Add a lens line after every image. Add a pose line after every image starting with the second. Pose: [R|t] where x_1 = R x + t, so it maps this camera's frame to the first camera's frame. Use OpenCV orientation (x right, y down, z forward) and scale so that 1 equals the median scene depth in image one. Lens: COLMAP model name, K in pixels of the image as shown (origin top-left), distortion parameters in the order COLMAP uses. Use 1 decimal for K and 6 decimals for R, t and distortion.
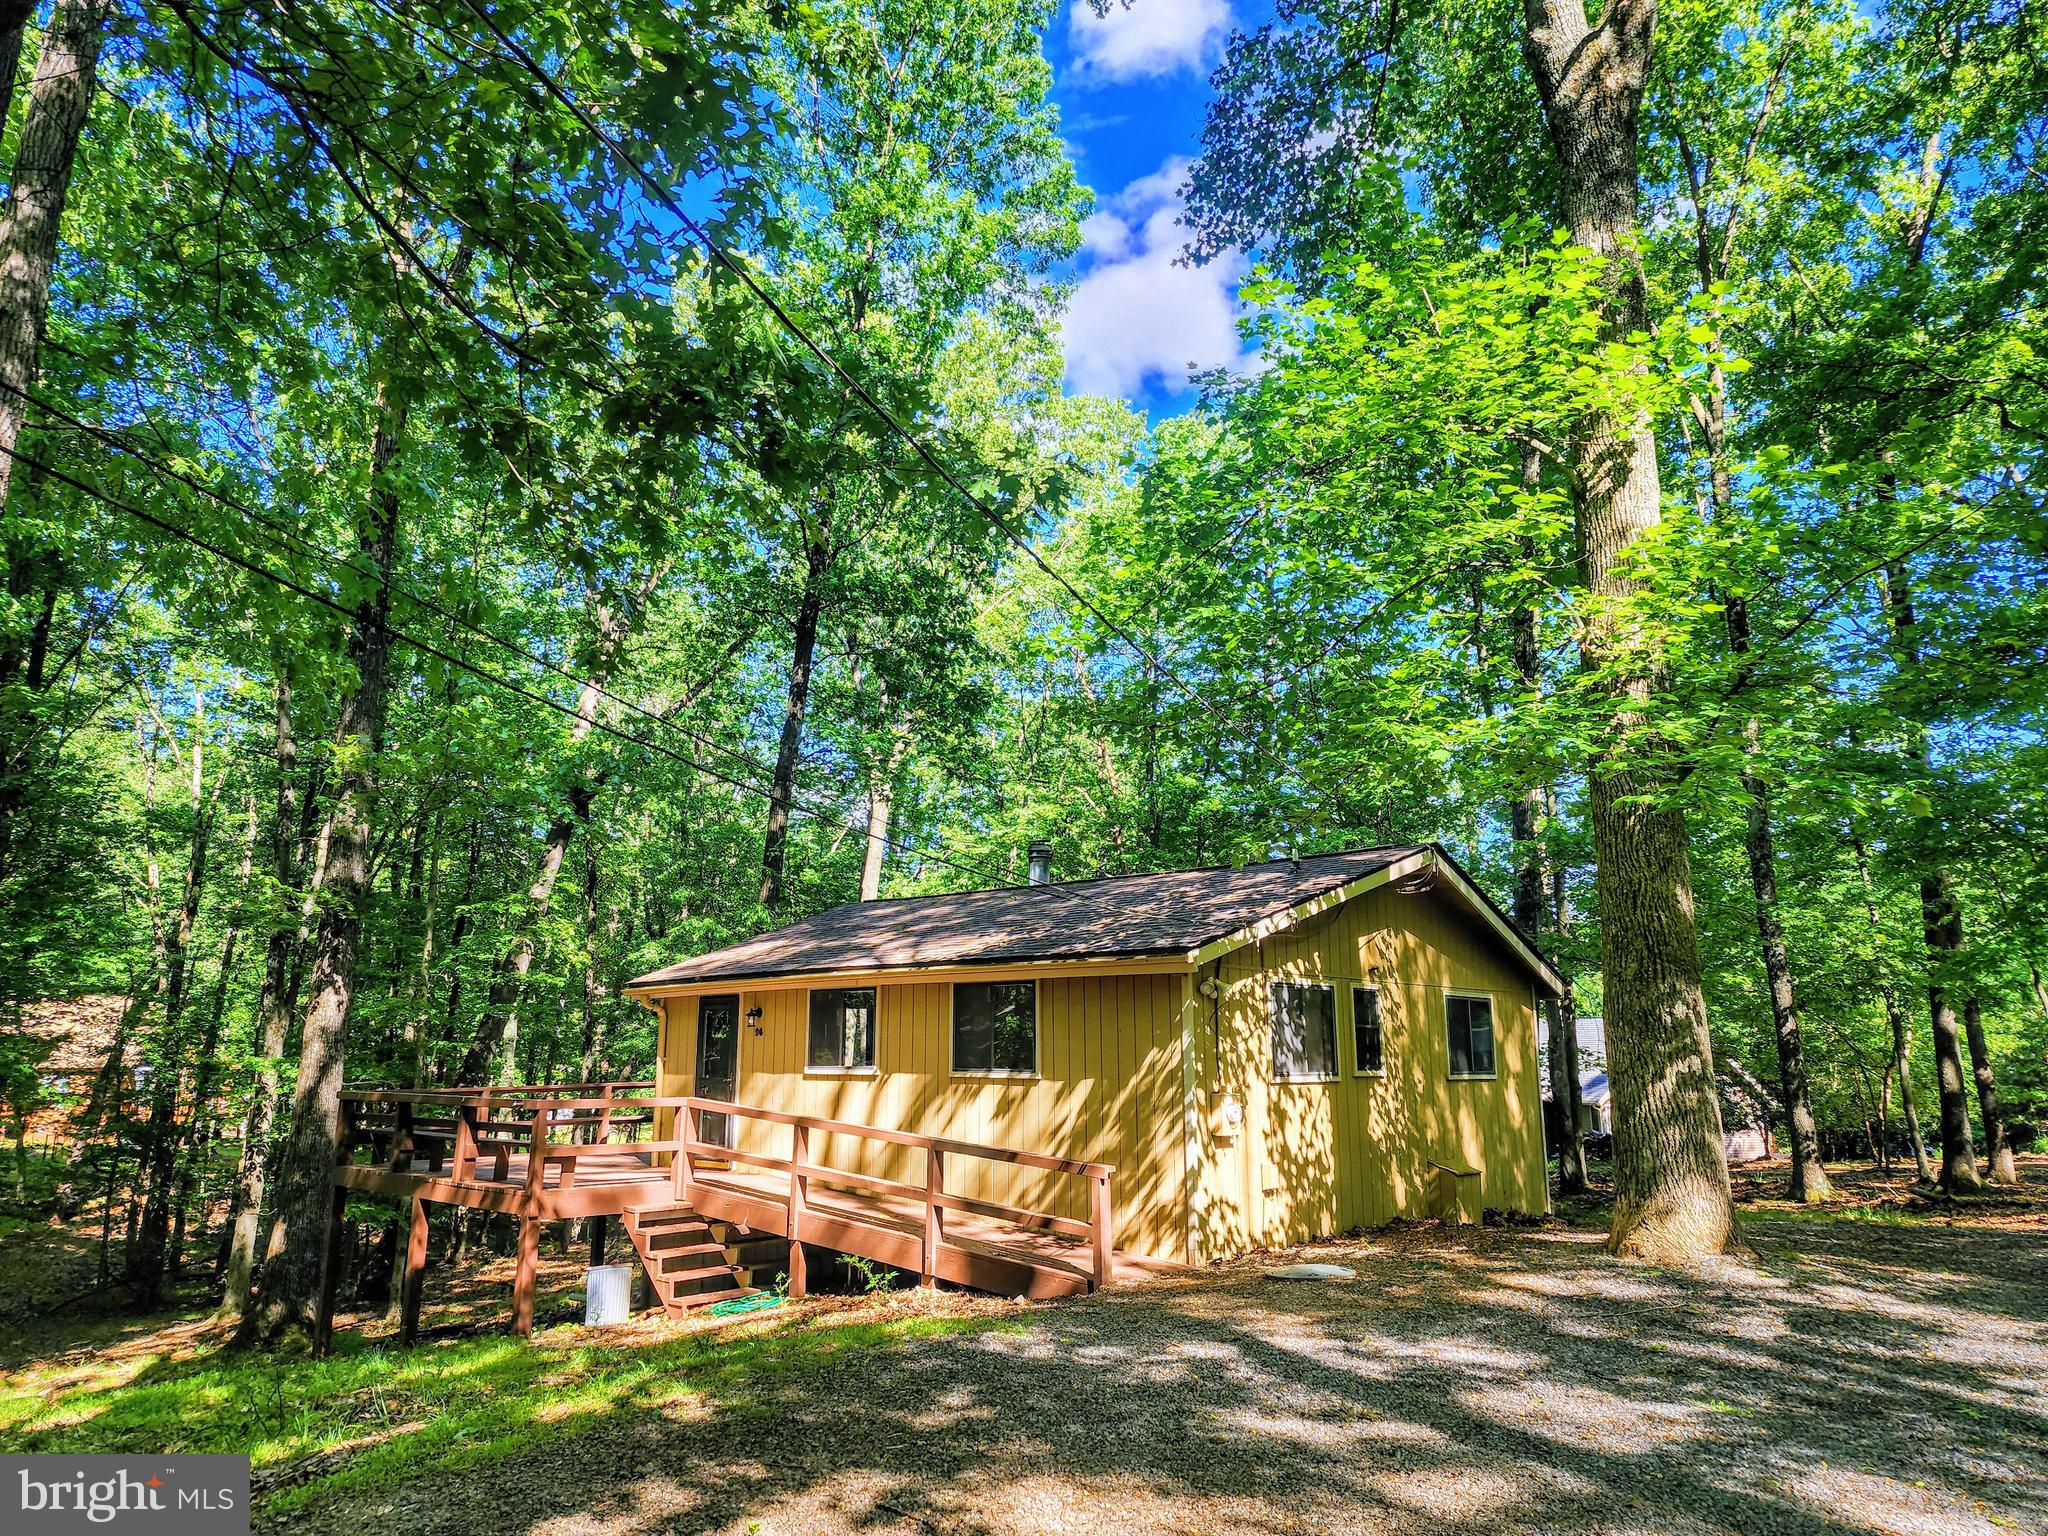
lens RADIAL K [[1338.9, 0, 1013.4], [0, 1338.9, 762.1], [0, 0, 1]] dist [0.032099, -0.001249]
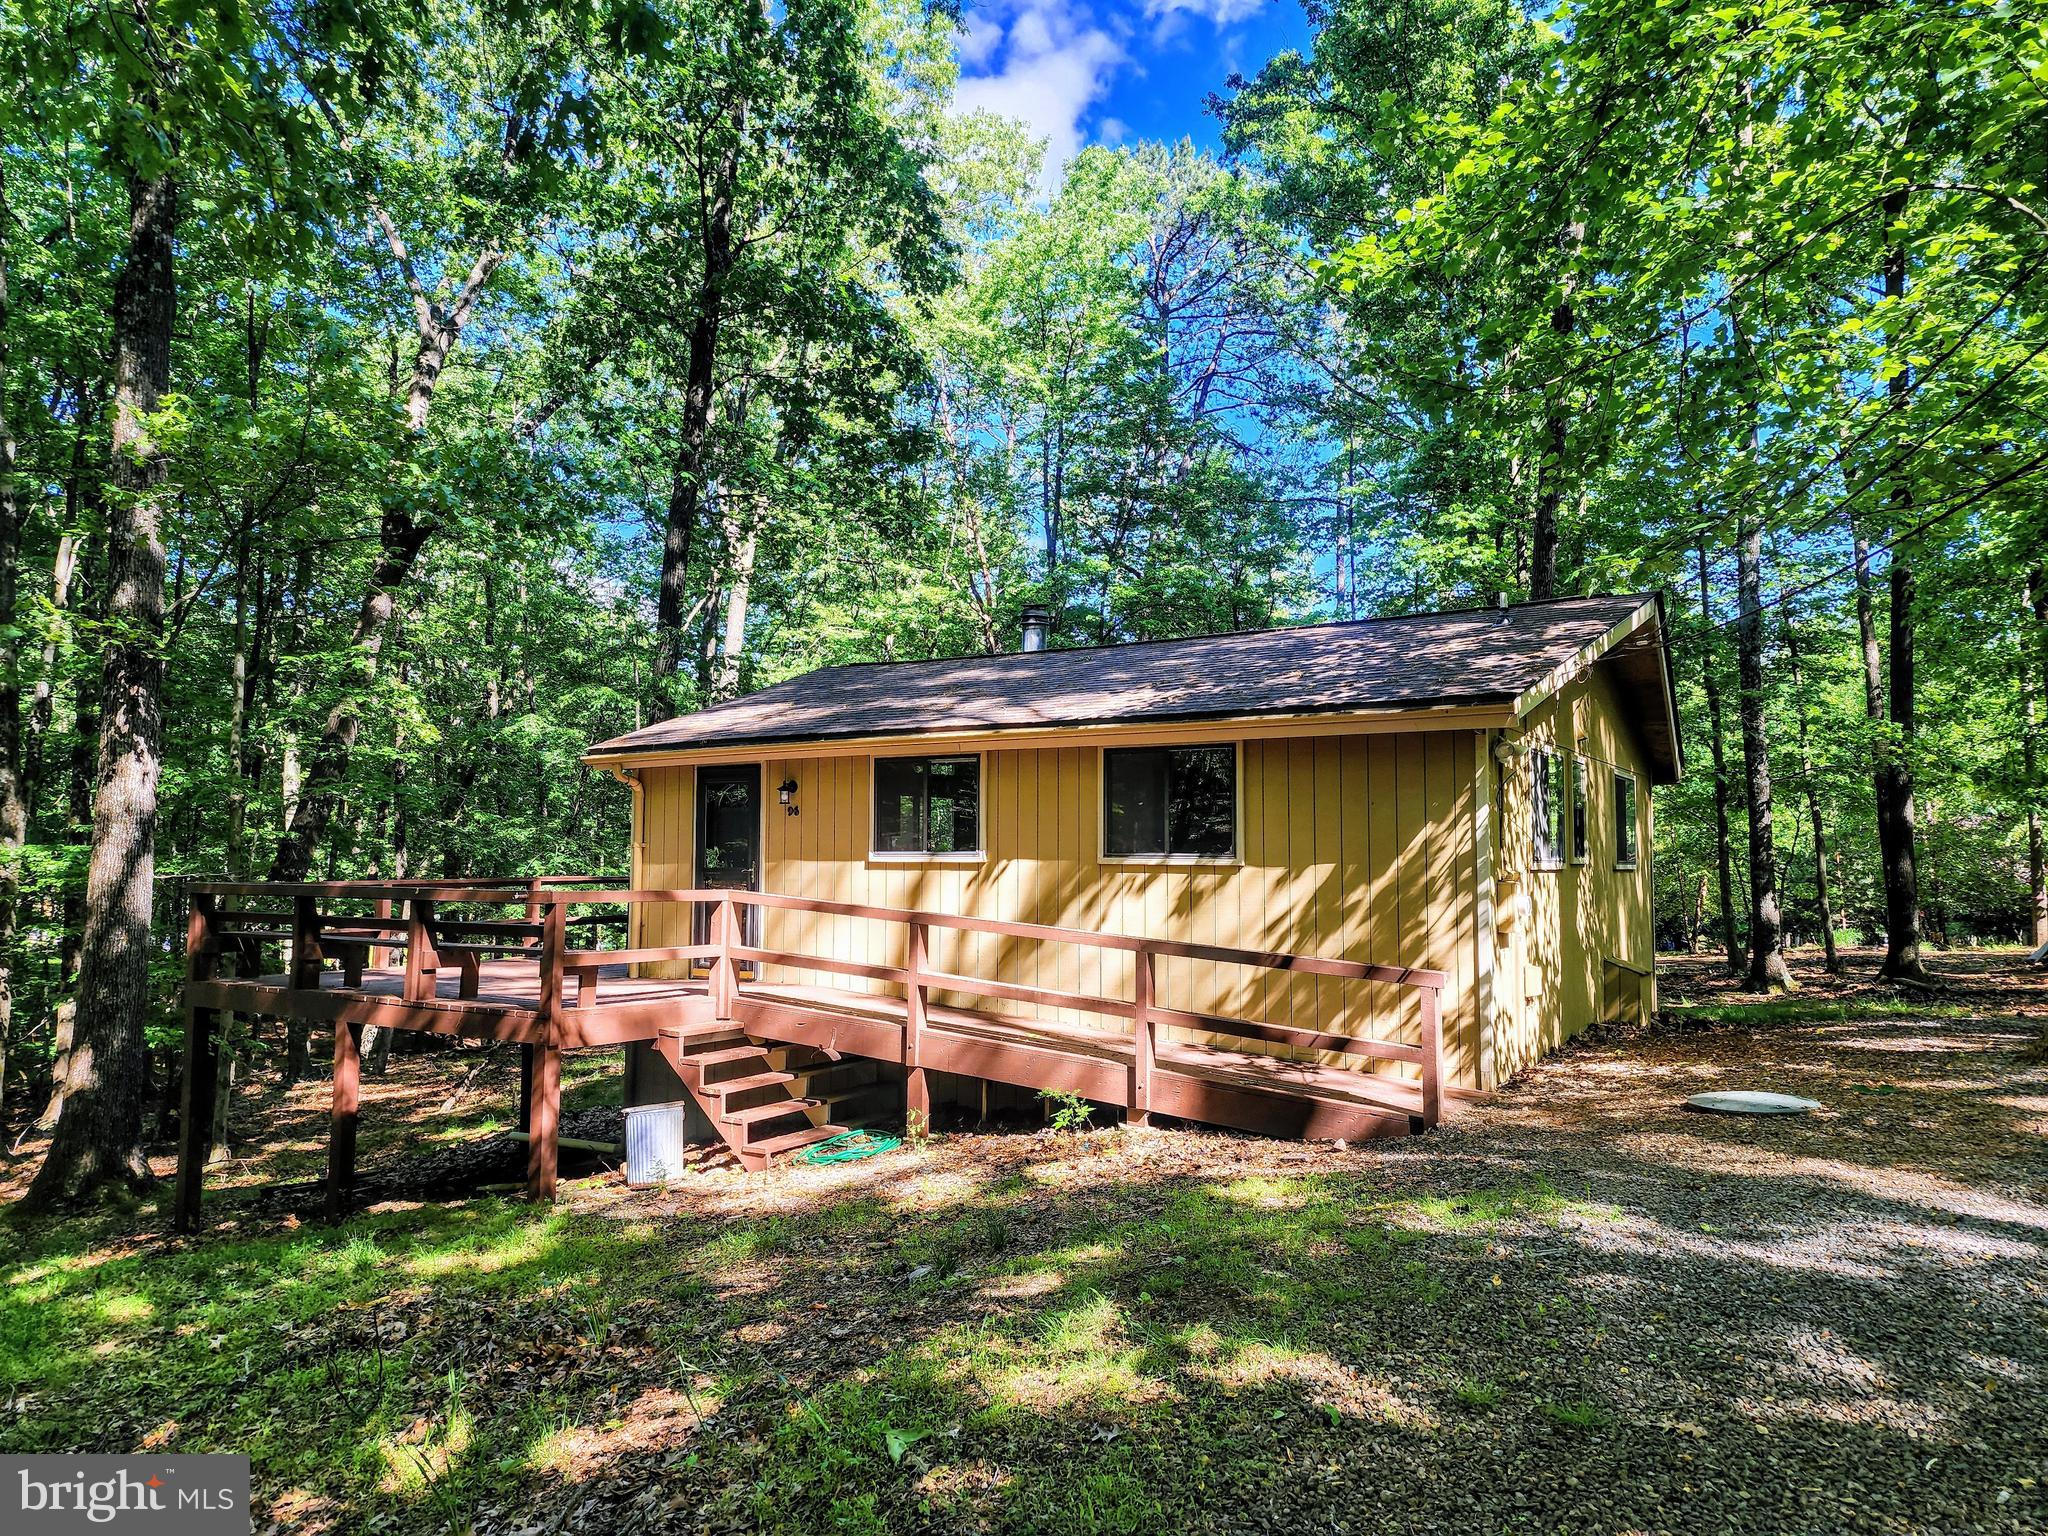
lens RADIAL K [[1338.9, 0, 1033.4], [0, 1338.9, 766.4], [0, 0, 1]] dist [0.032099, -0.001249]
pose [[0.979585, 0.018194, 0.200207, -0.244782], [-0.046201, 0.989614, 0.136123, 0.072938], [-0.195651, -0.142594, 0.970251, 0.252833]]
